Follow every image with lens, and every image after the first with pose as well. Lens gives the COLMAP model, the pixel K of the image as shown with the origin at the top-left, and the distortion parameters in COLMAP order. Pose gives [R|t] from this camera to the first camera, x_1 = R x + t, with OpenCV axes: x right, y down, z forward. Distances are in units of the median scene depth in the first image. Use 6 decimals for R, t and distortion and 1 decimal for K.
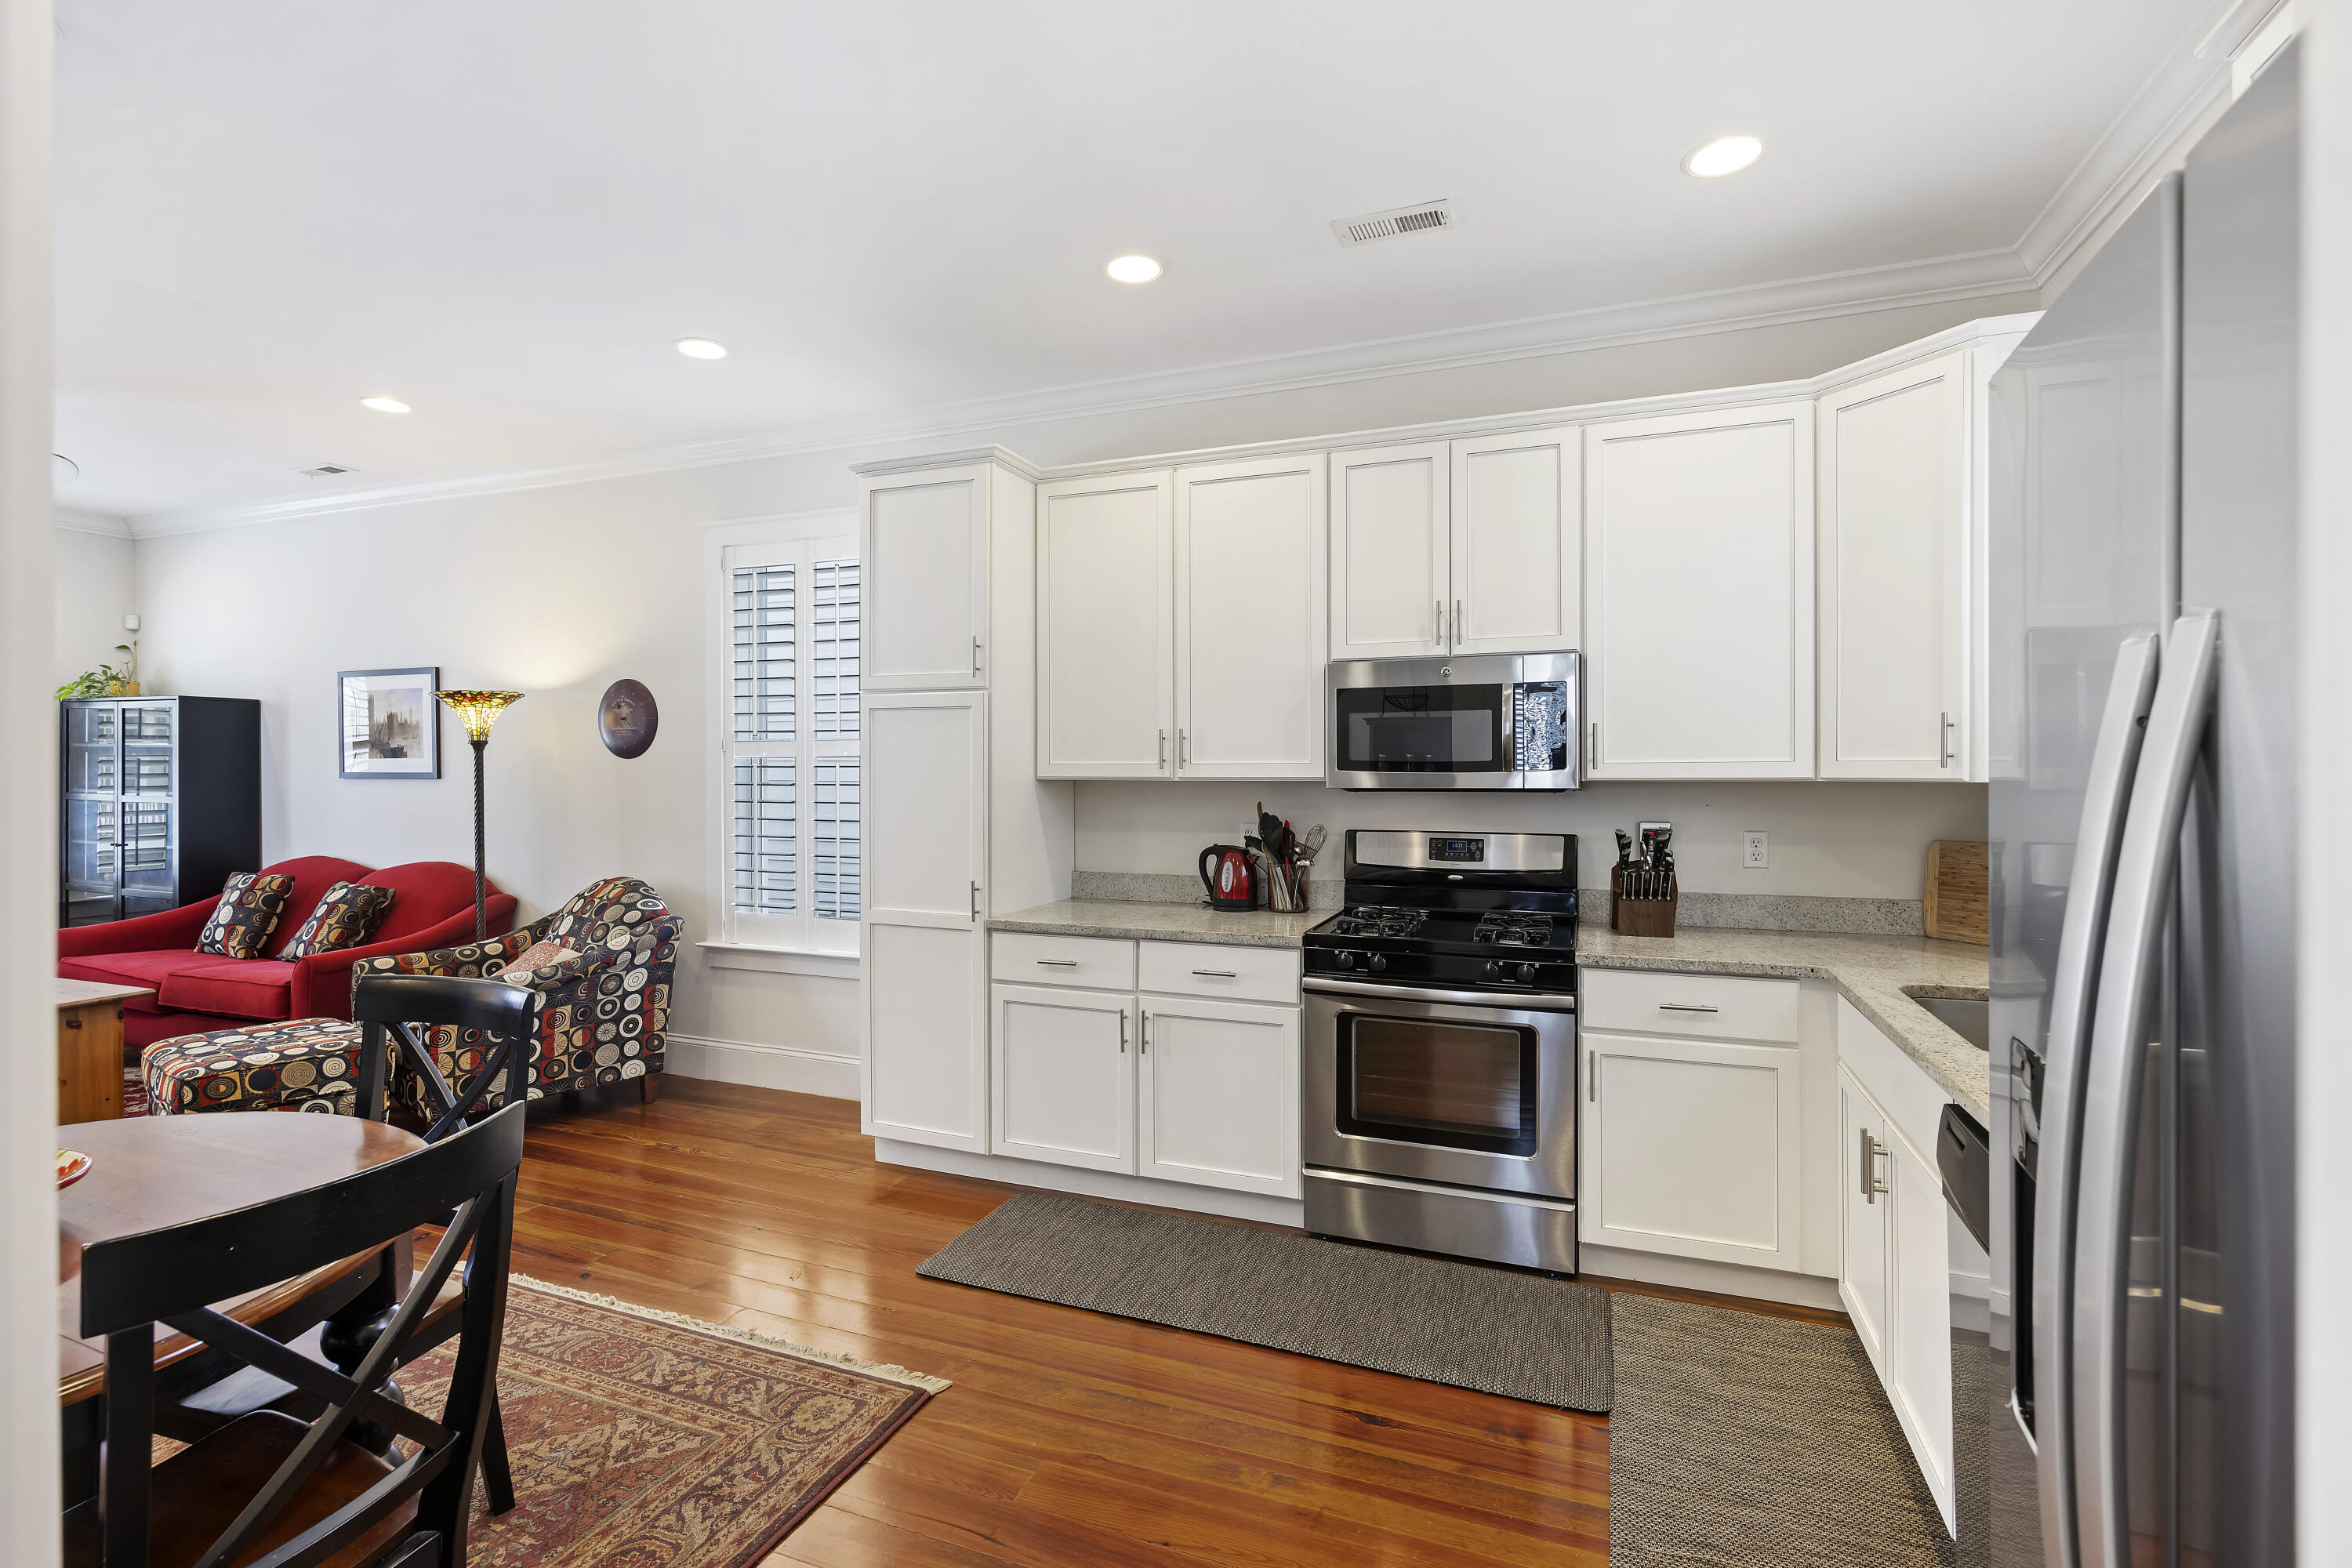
lens RADIAL K [[1068.7, 0, 1180.9], [0, 1068.7, 769.3], [0, 0, 1]] dist [-0.006173, 0.002166]
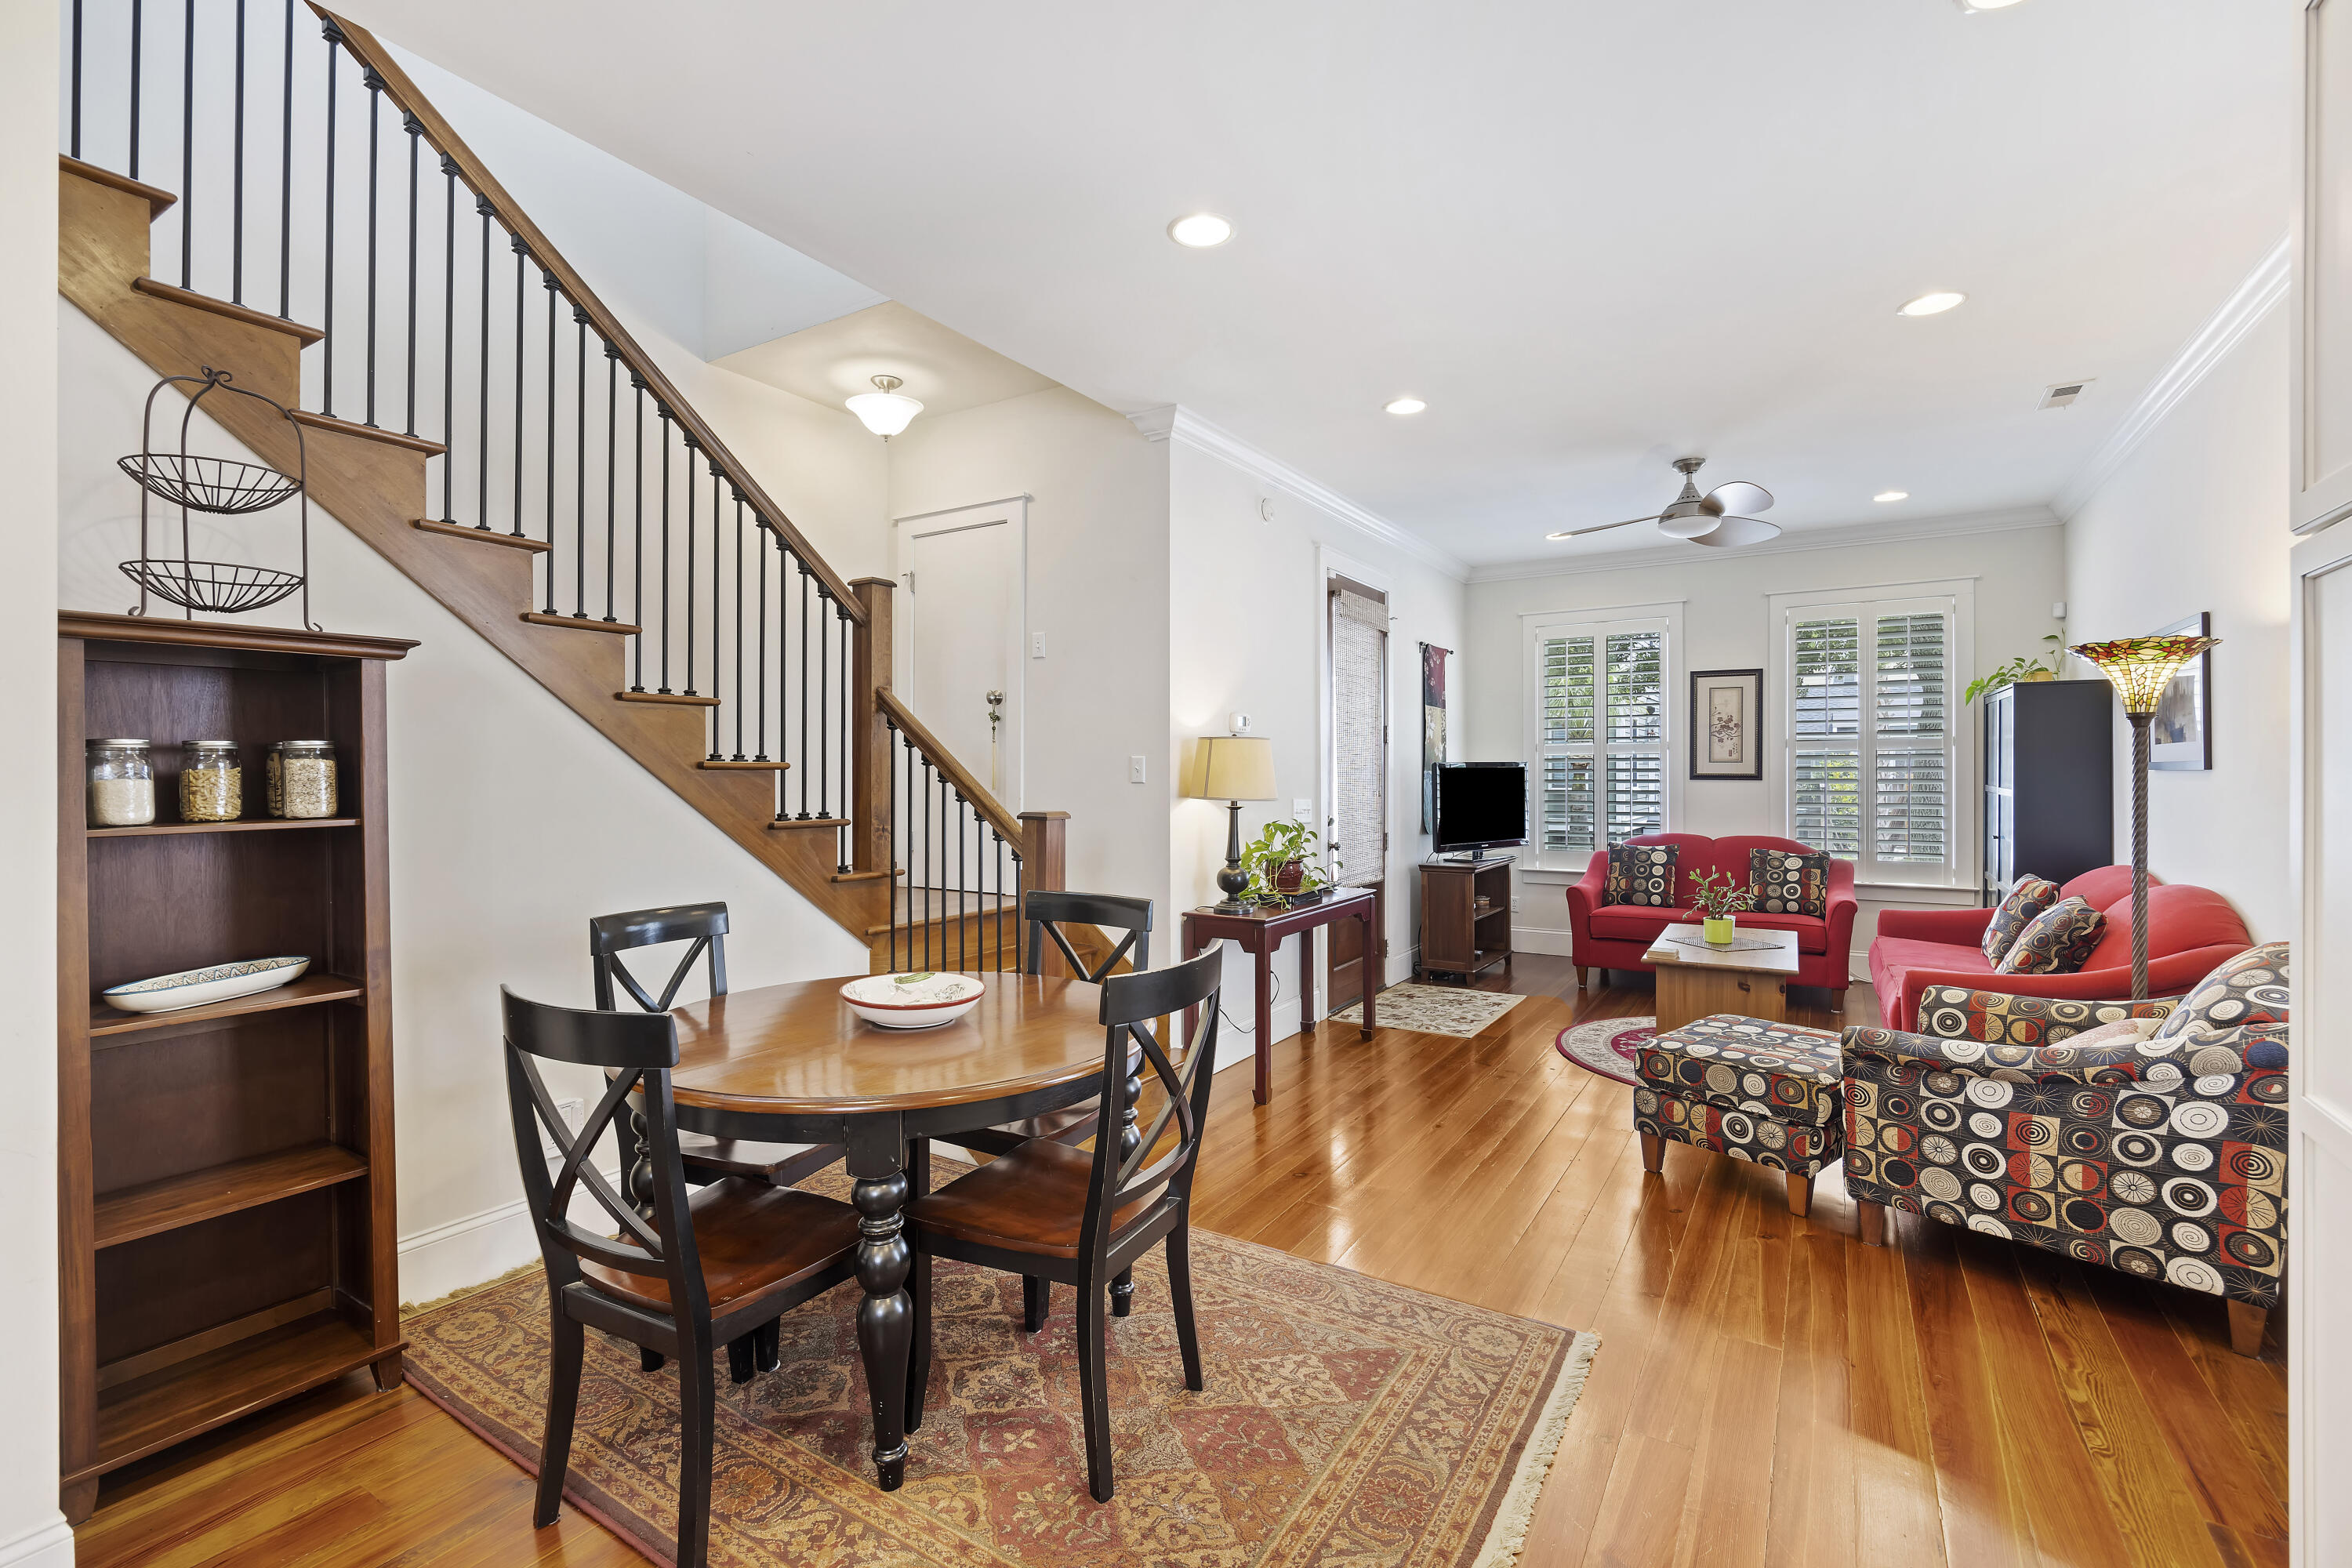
lens RADIAL K [[1037.8, 0, 1177.8], [0, 1037.8, 776.3], [0, 0, 1]] dist [-0.004617, 0.000452]
pose [[-0.191789, 0.004517, -0.981426, 0.161477], [0.000228, 0.999990, 0.004557, 0.015410], [0.981436, 0.000650, -0.191789, 0.712568]]
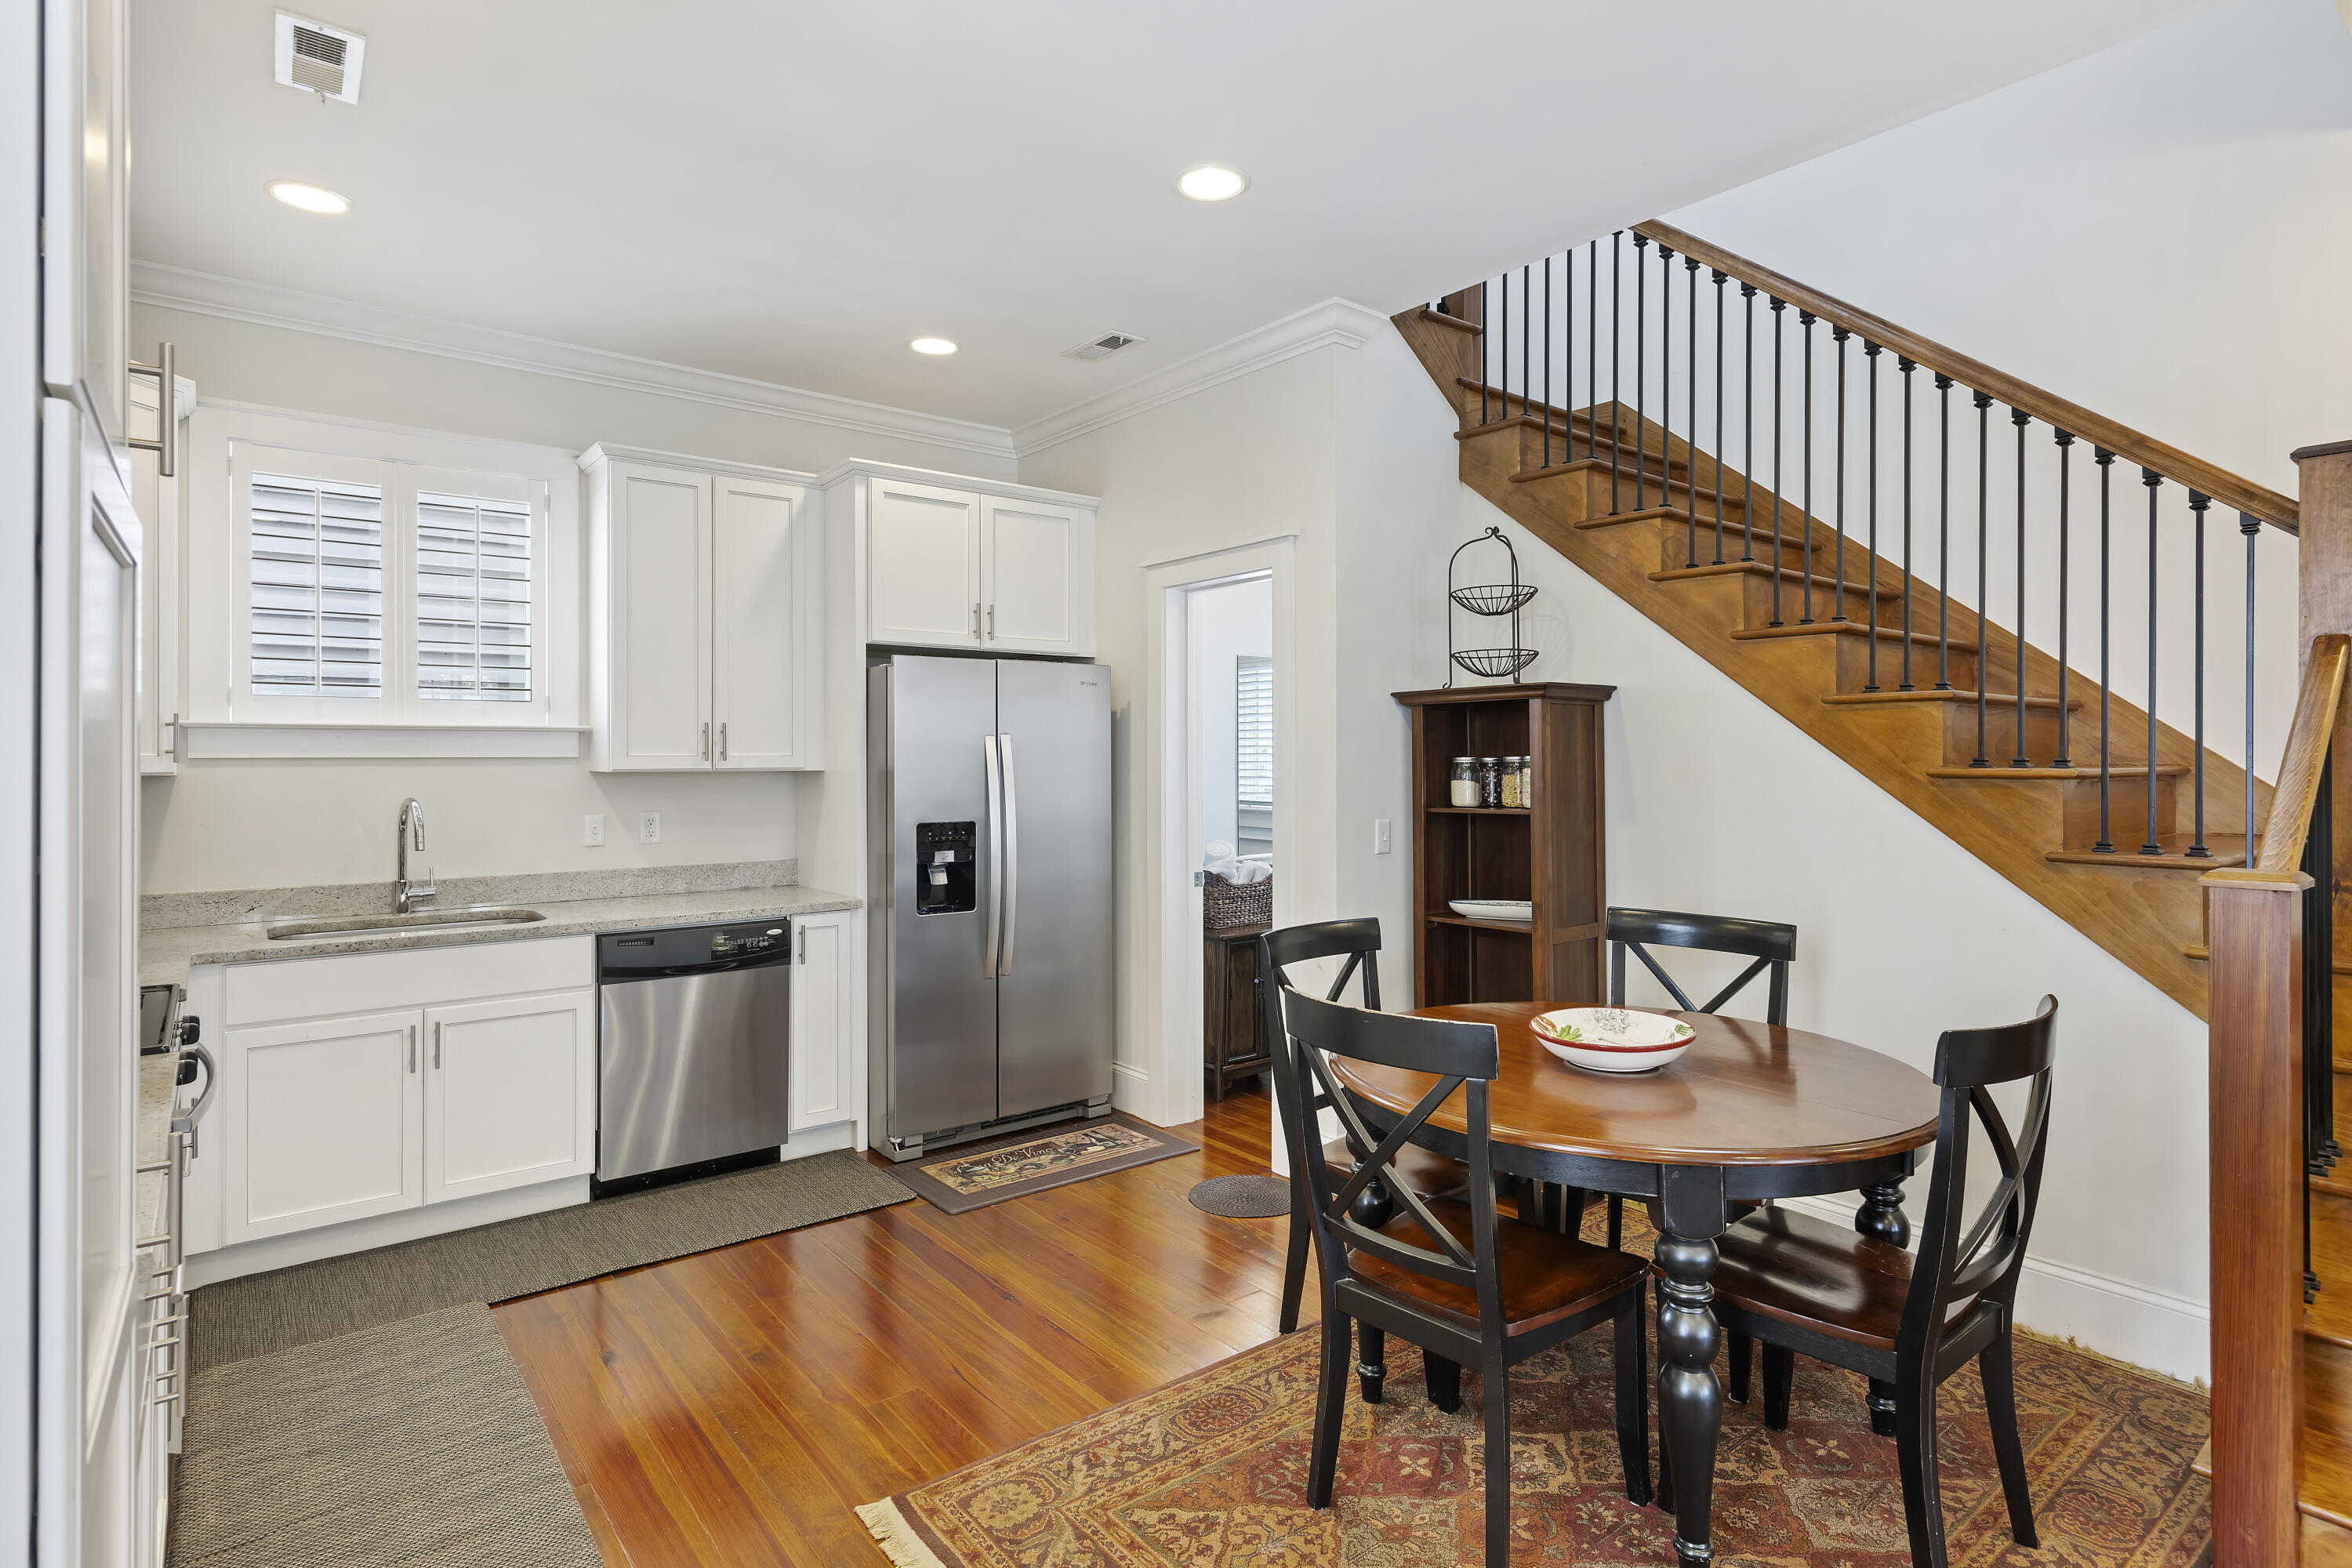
lens RADIAL K [[1193.4, 0, 1177.0], [0, 1193.4, 753.3], [0, 0, 1]] dist [0.002514, 0.000803]
pose [[-0.862556, 0.005470, 0.505932, -0.621564], [0.003243, 0.999981, -0.005283, -0.001041], [-0.505951, -0.002916, -0.862557, 1.156509]]
